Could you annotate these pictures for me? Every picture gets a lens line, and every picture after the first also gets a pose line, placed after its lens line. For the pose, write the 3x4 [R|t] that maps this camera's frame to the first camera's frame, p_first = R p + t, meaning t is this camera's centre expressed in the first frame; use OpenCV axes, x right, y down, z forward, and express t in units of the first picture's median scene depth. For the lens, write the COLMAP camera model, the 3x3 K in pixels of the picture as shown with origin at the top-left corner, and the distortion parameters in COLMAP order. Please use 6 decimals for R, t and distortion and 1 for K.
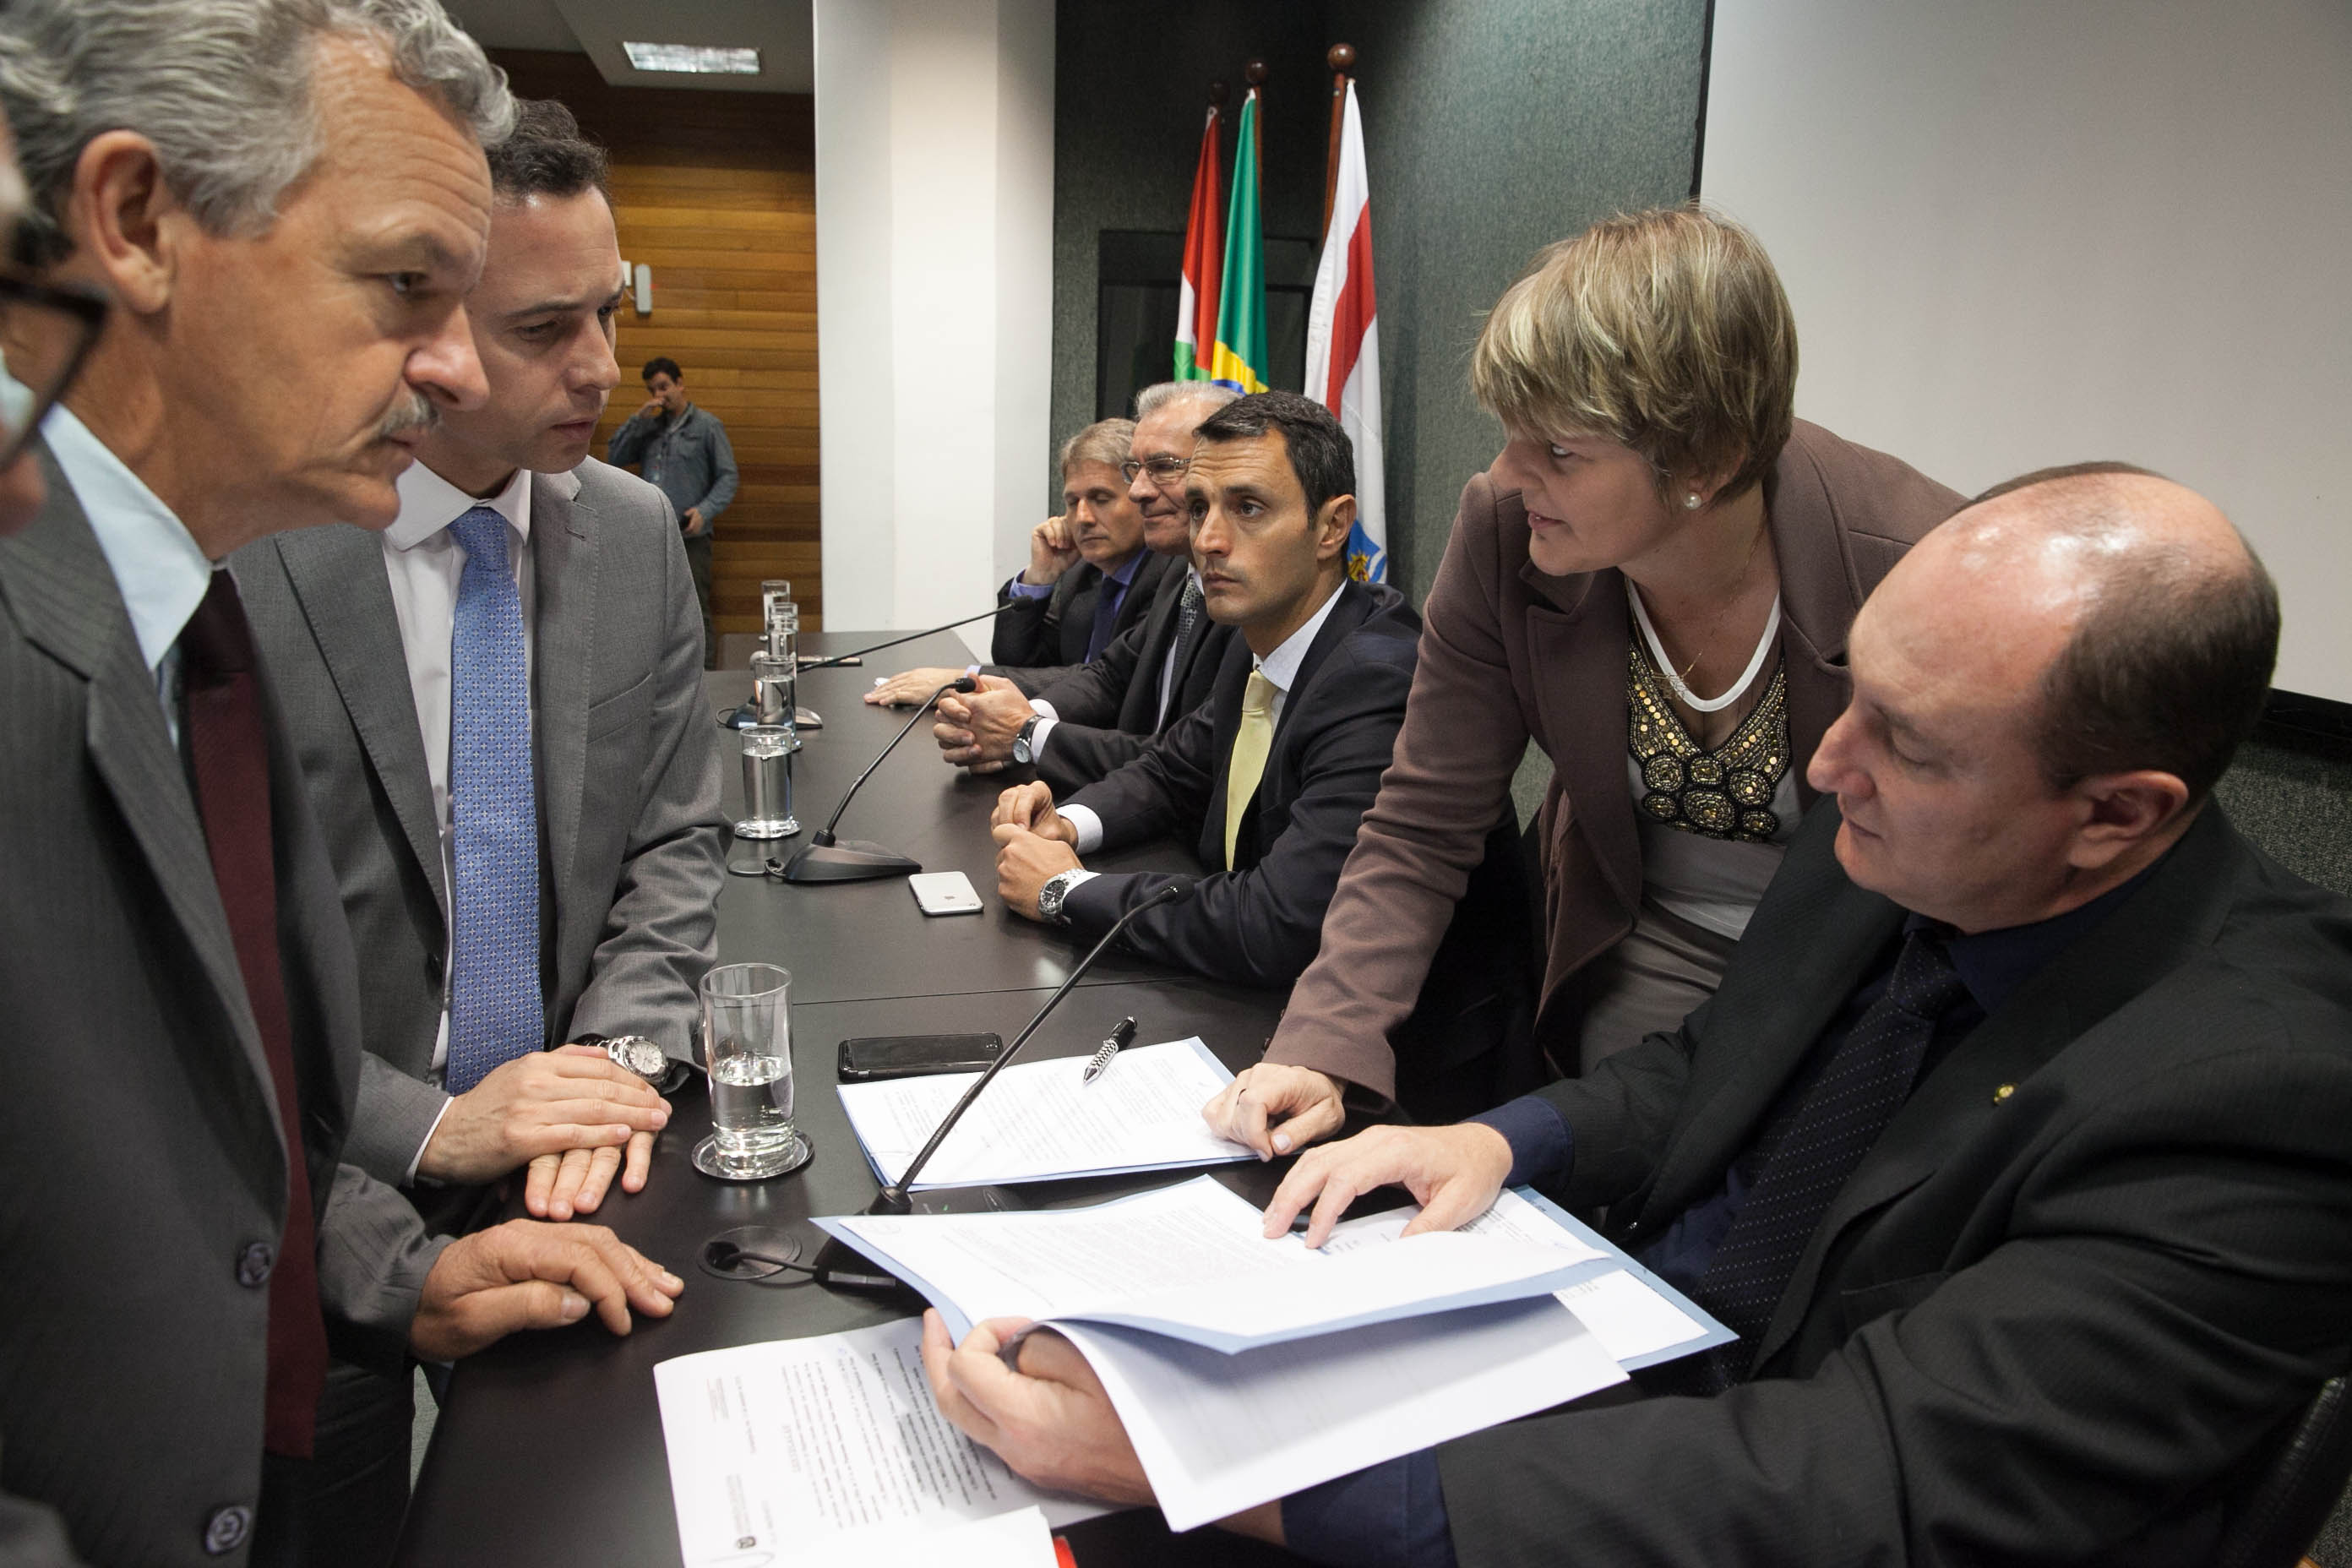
lens RADIAL K [[1608.4, 0, 1142.7], [0, 1608.4, 780.4], [0, 0, 1]] dist [-0.096192, 0.069470]
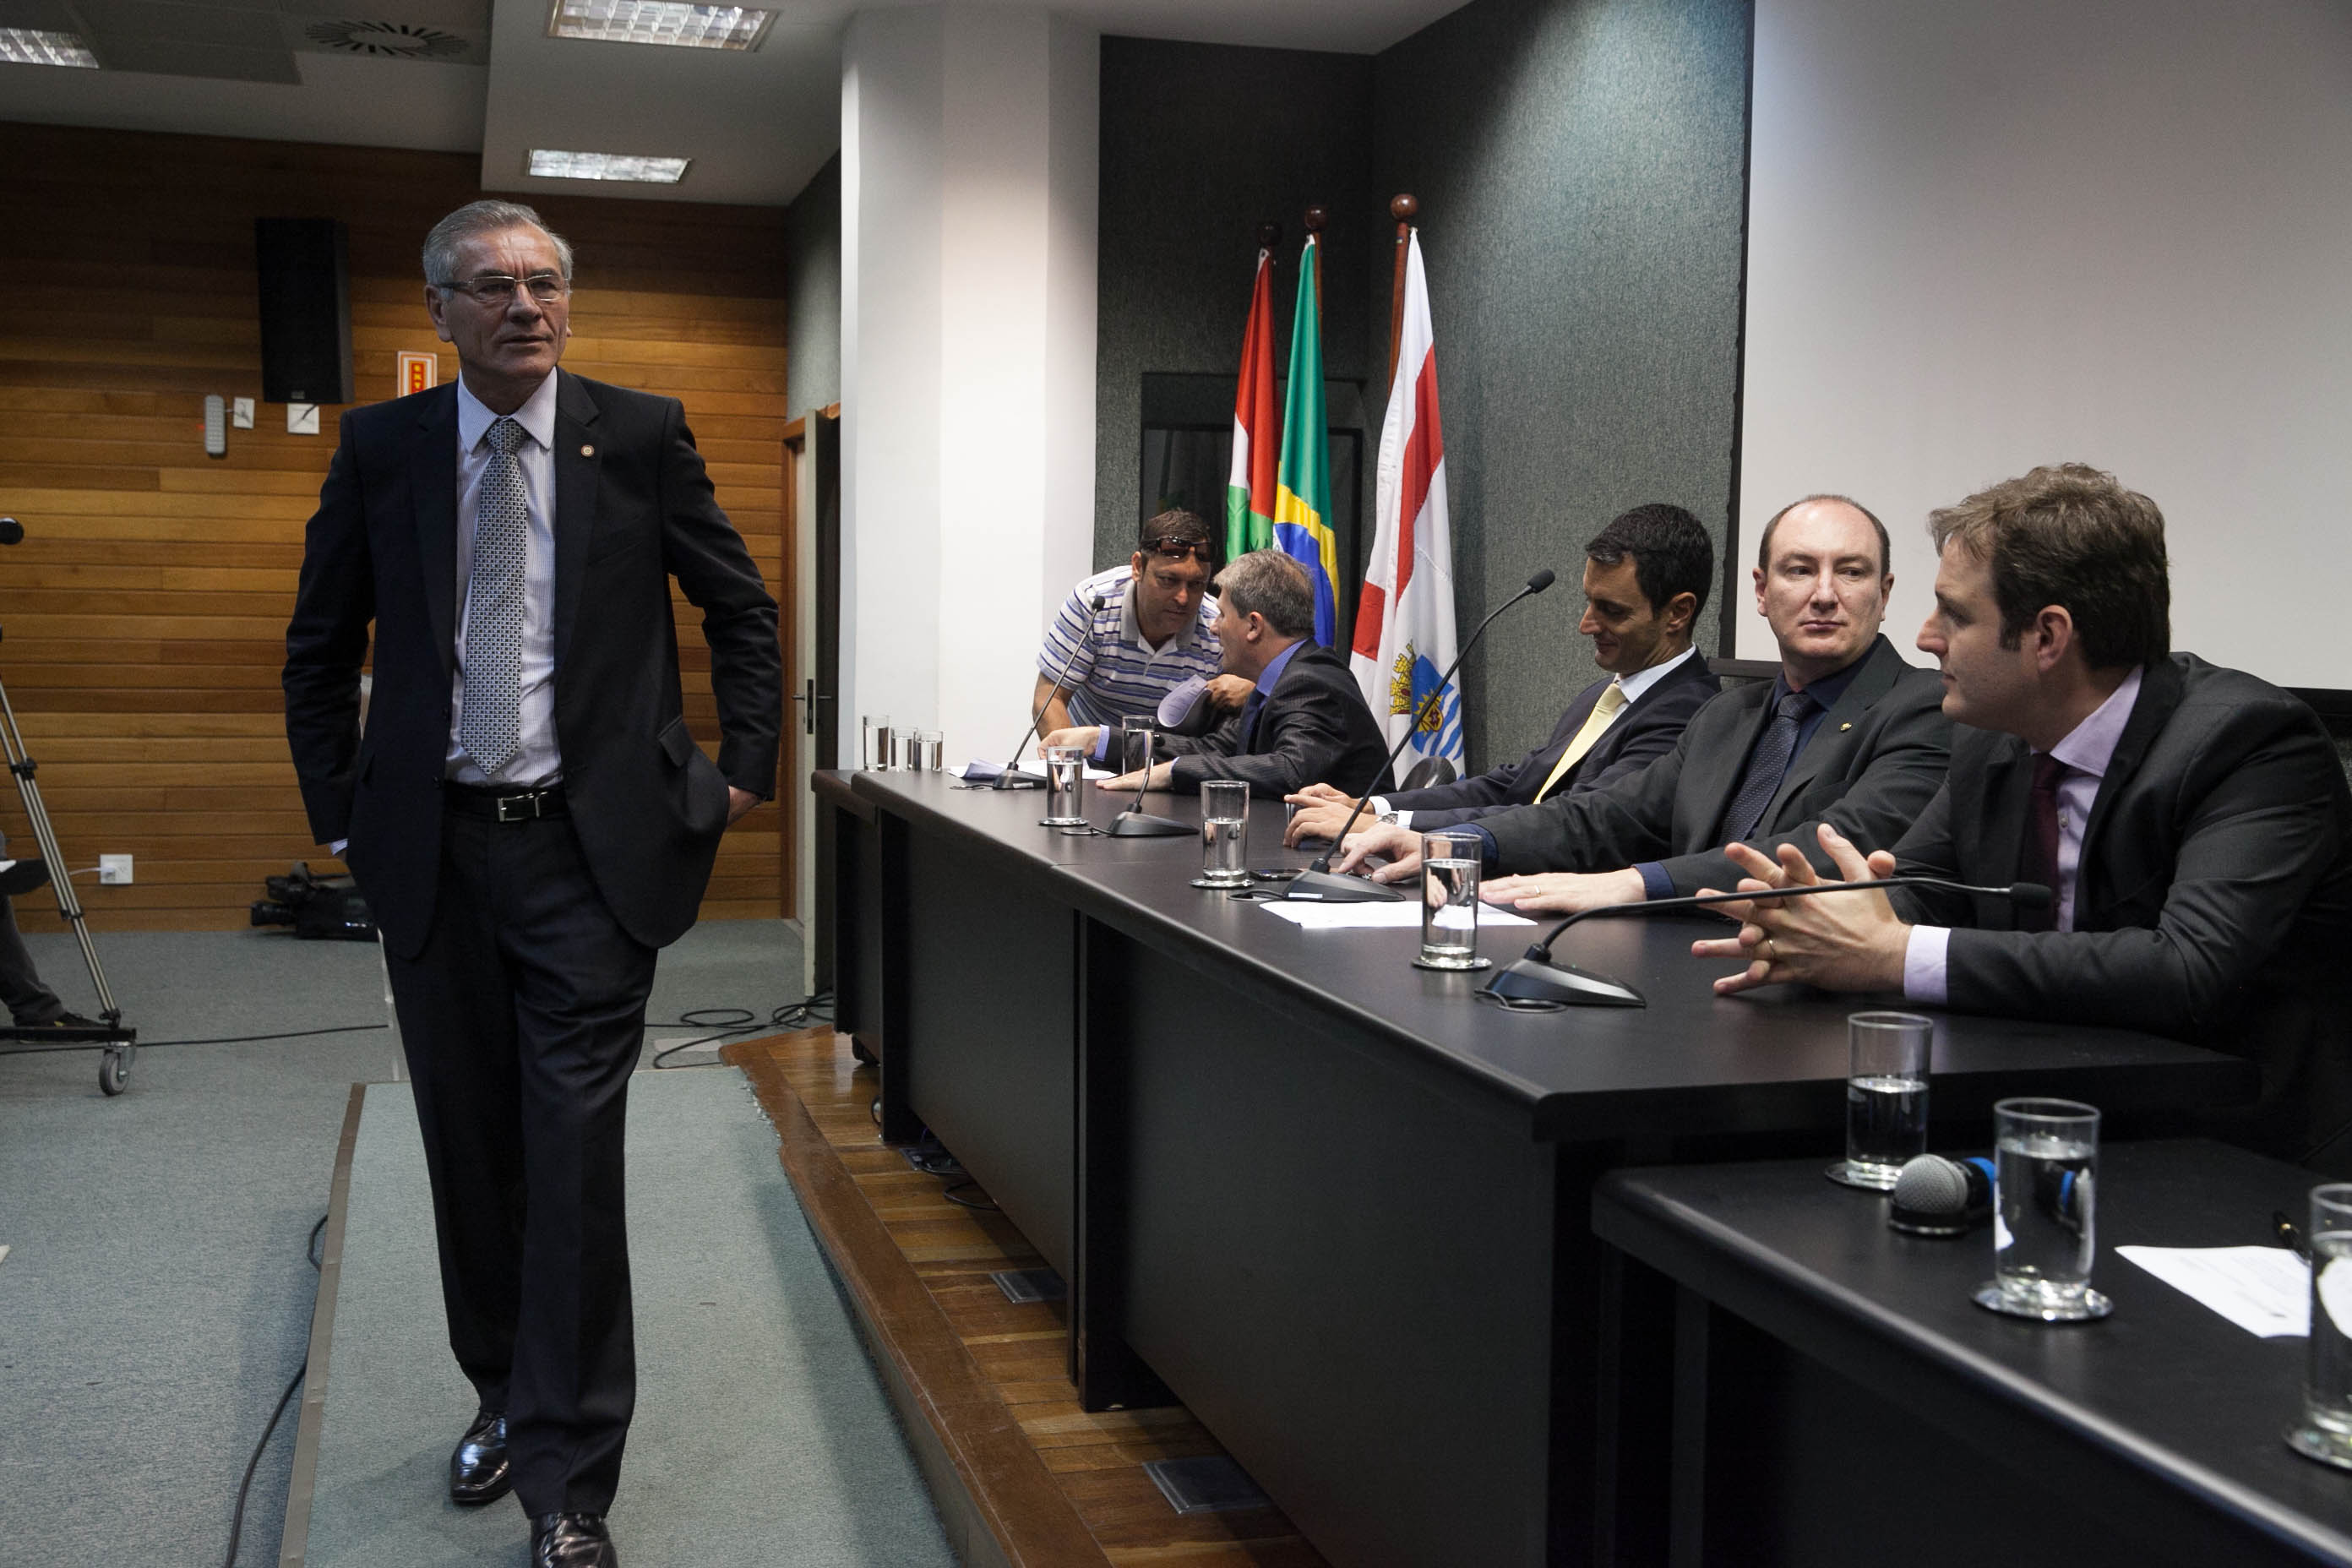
lens RADIAL K [[2493.6, 0, 1144.9], [0, 2493.6, 776.6], [0, 0, 1]] dist [0.053568, 0.000000]
pose [[0.998027, -0.015431, 0.060852, -0.138515], [0.025062, 0.986663, -0.160833, 0.153466], [-0.057559, 0.162041, 0.985104, -0.499432]]
